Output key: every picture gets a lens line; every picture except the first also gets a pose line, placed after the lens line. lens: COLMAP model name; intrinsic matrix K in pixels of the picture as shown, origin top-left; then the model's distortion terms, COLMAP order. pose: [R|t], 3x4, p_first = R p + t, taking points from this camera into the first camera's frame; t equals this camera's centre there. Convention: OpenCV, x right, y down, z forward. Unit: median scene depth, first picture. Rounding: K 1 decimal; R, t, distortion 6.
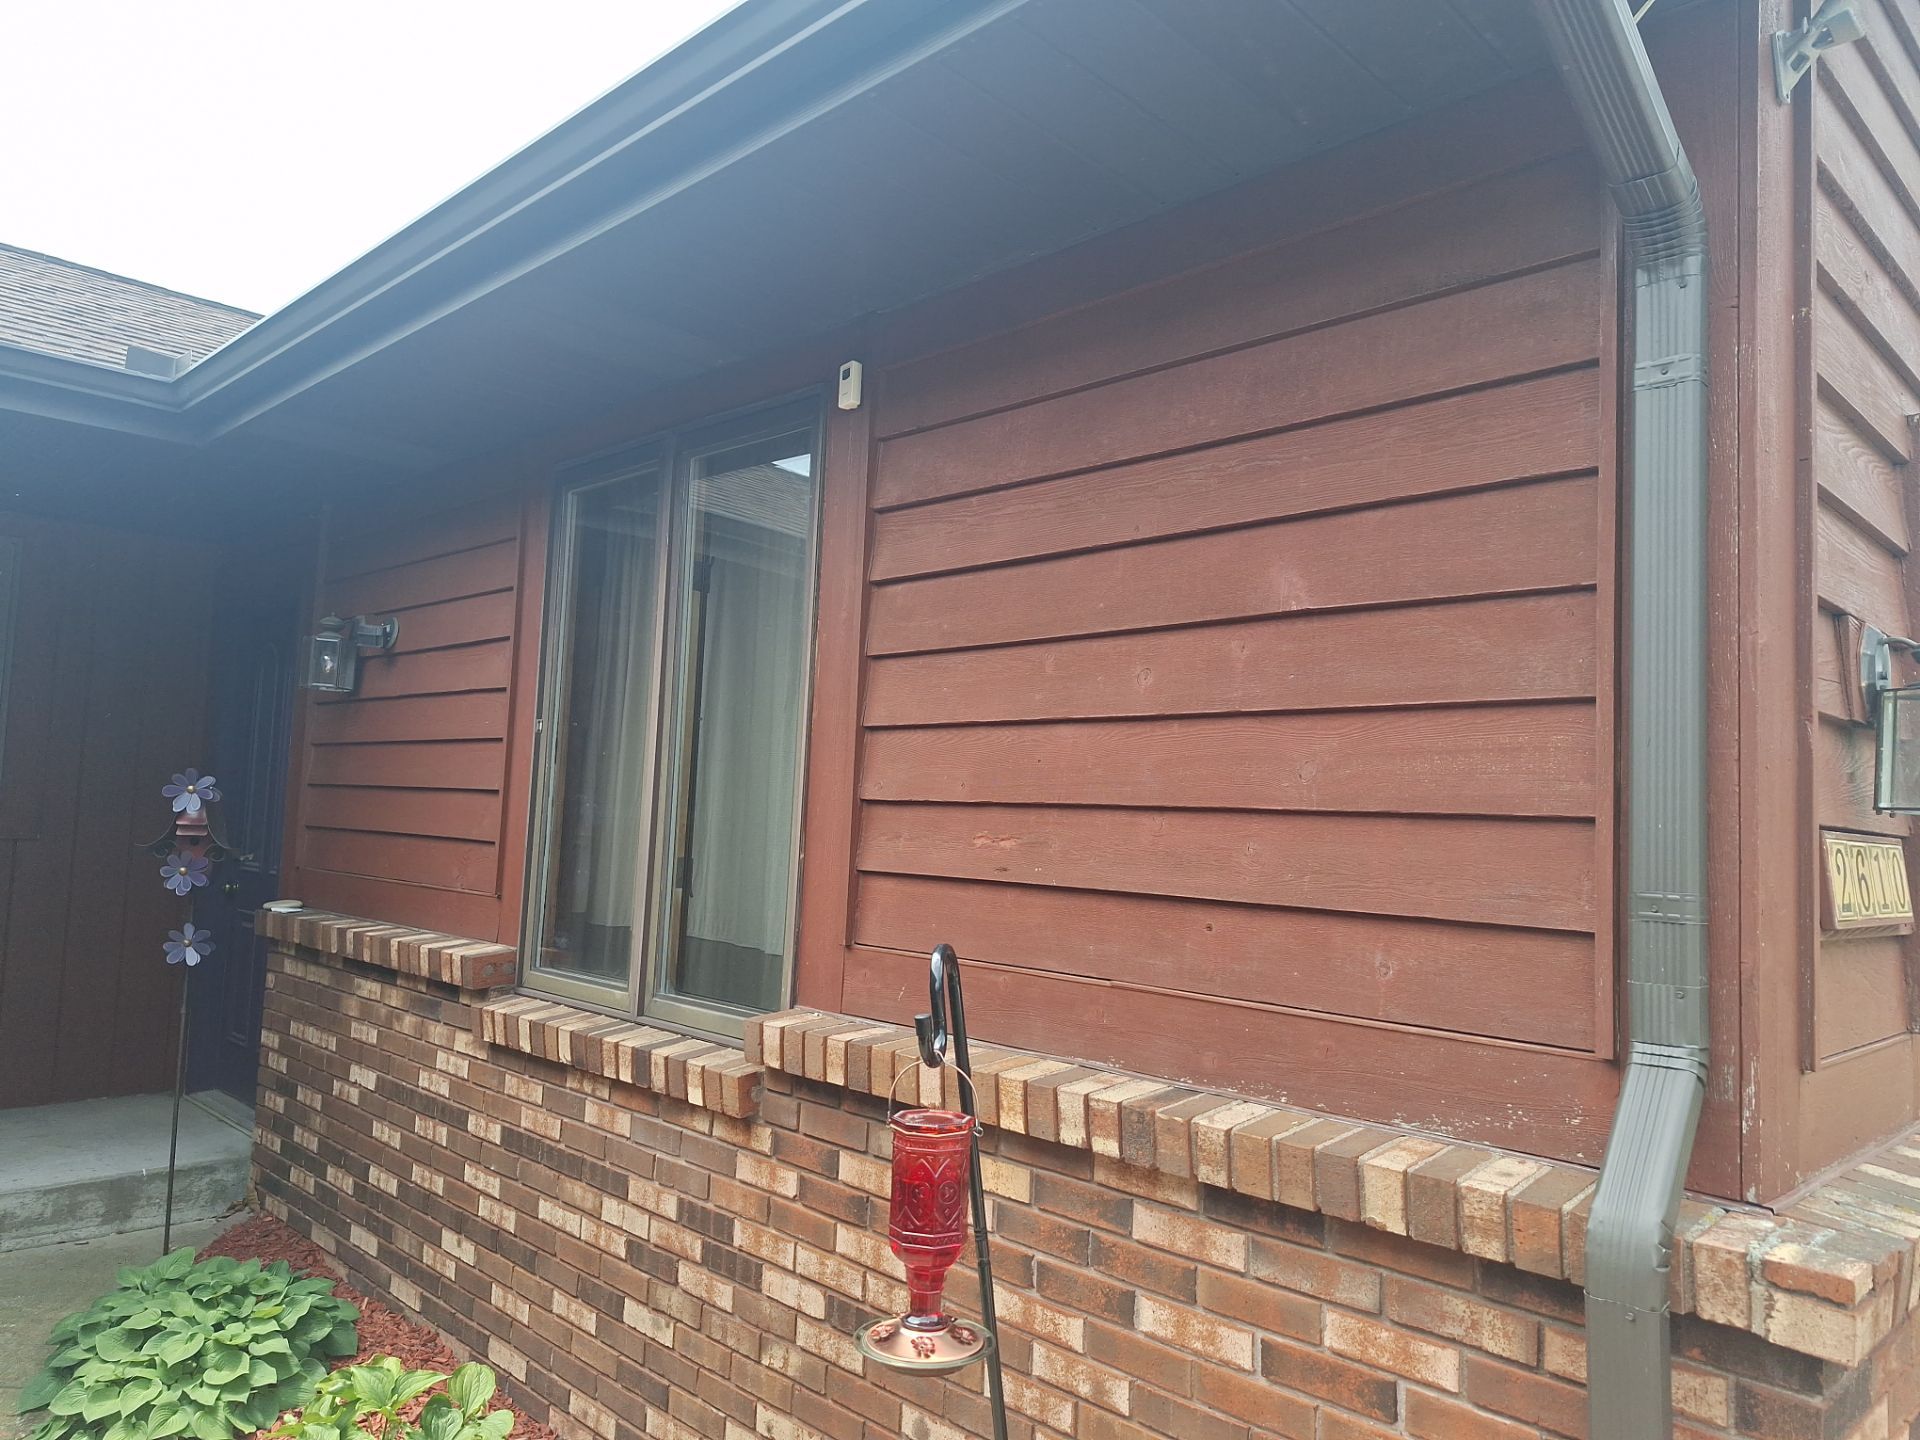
lens RADIAL K [[1322.8, 0, 960.0], [0, 1322.8, 720.0], [0, 0, 1]] dist [0.097672, -0.121569]
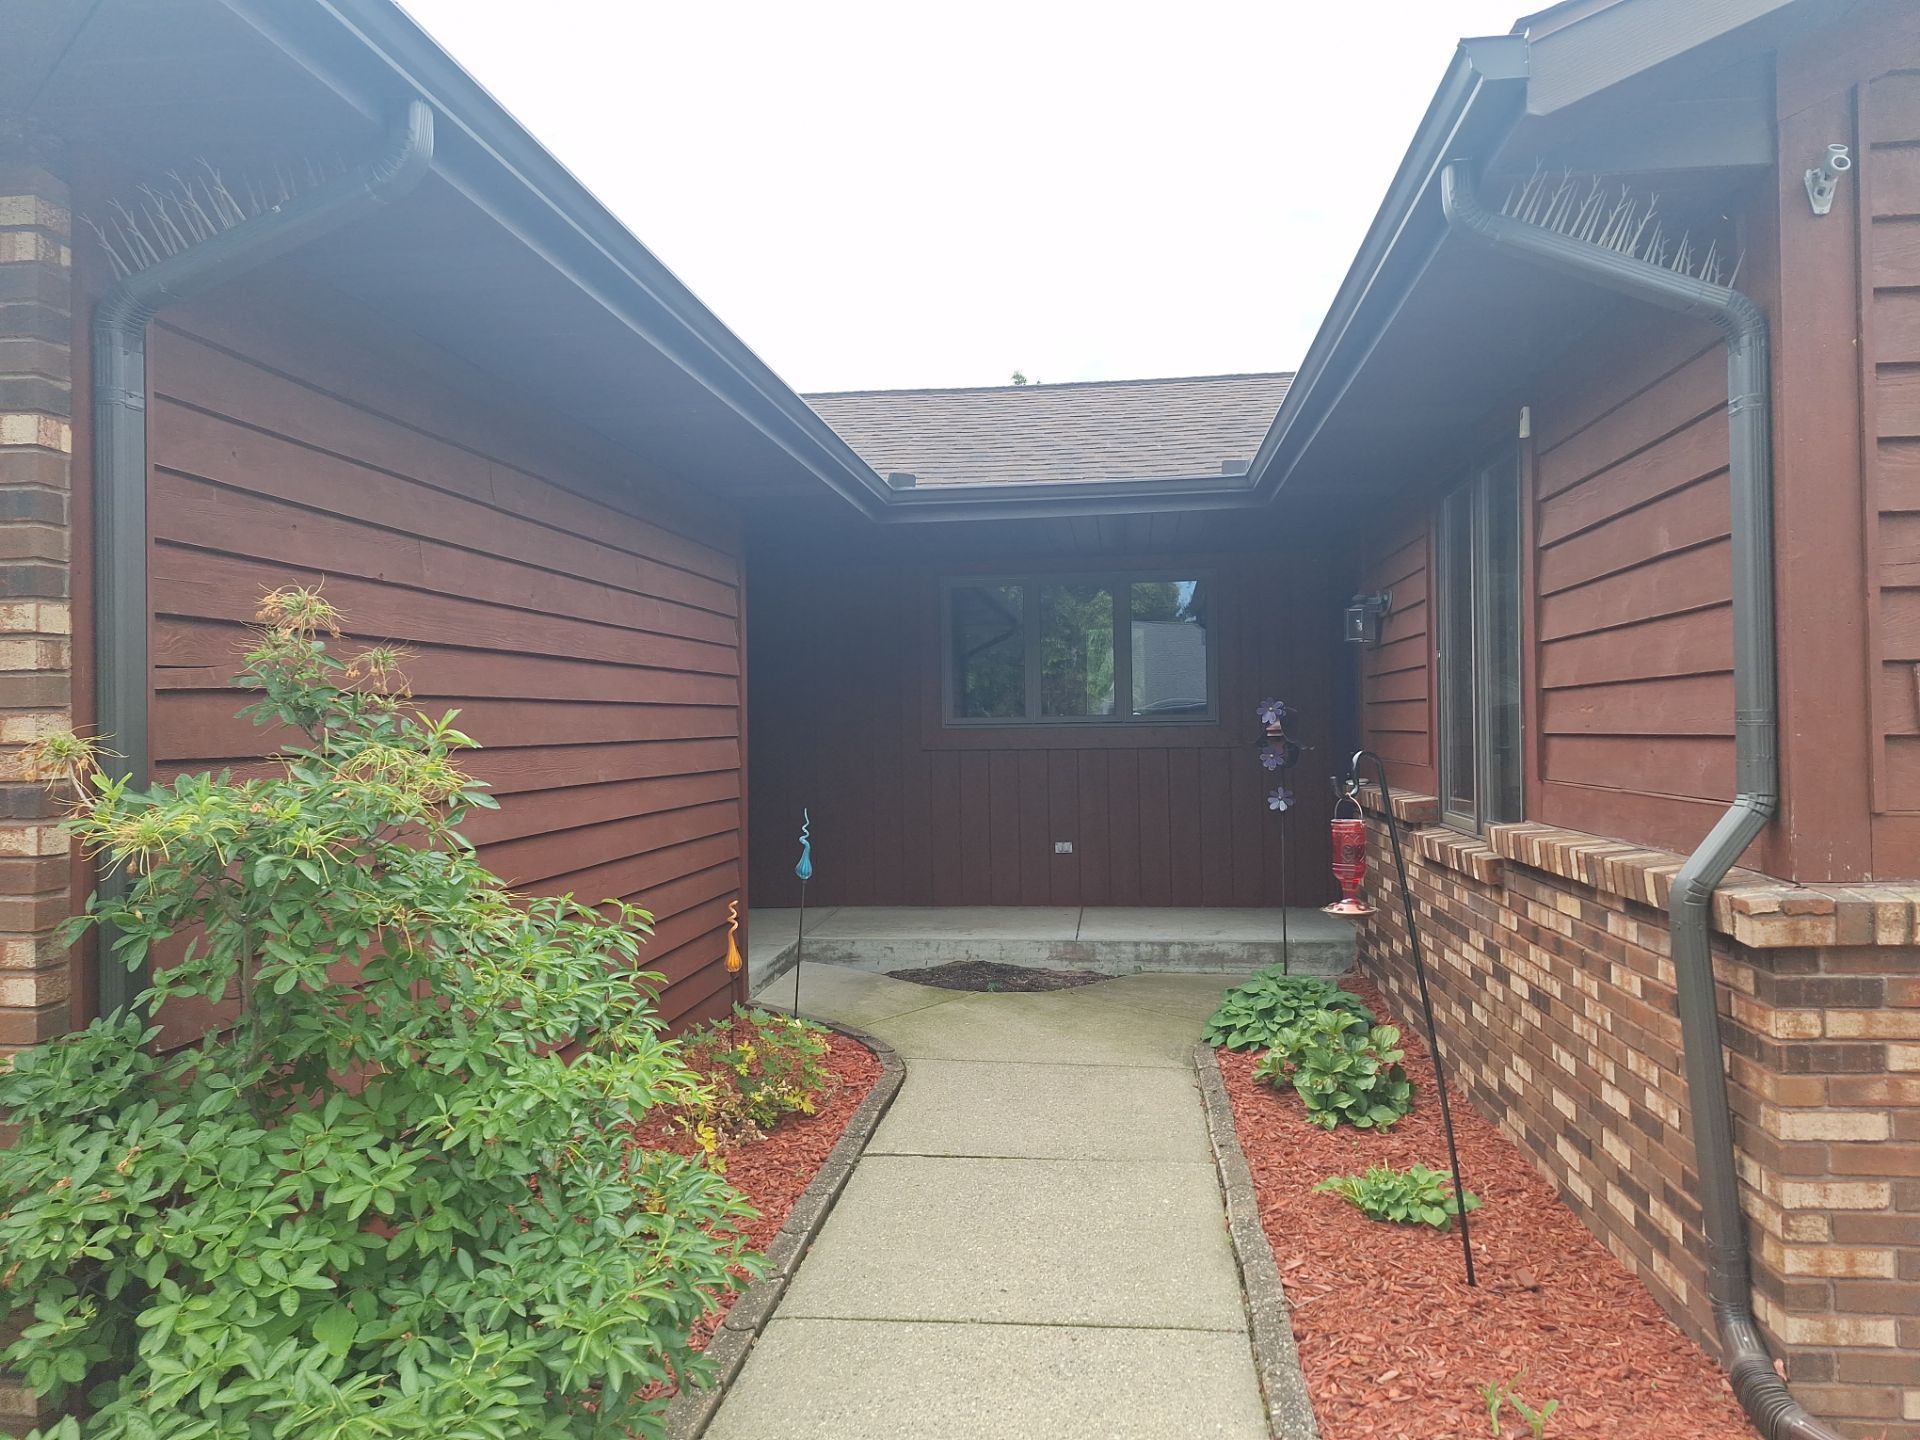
lens RADIAL K [[1345.8, 0, 961.0], [0, 1345.8, 711.4], [0, 0, 1]] dist [0.048516, 0.000058]
pose [[0.611658, -0.059296, -0.788897, 0.722937], [0.097403, 0.995245, 0.000714, 0.017213], [0.785103, -0.077277, 0.614525, -0.496784]]
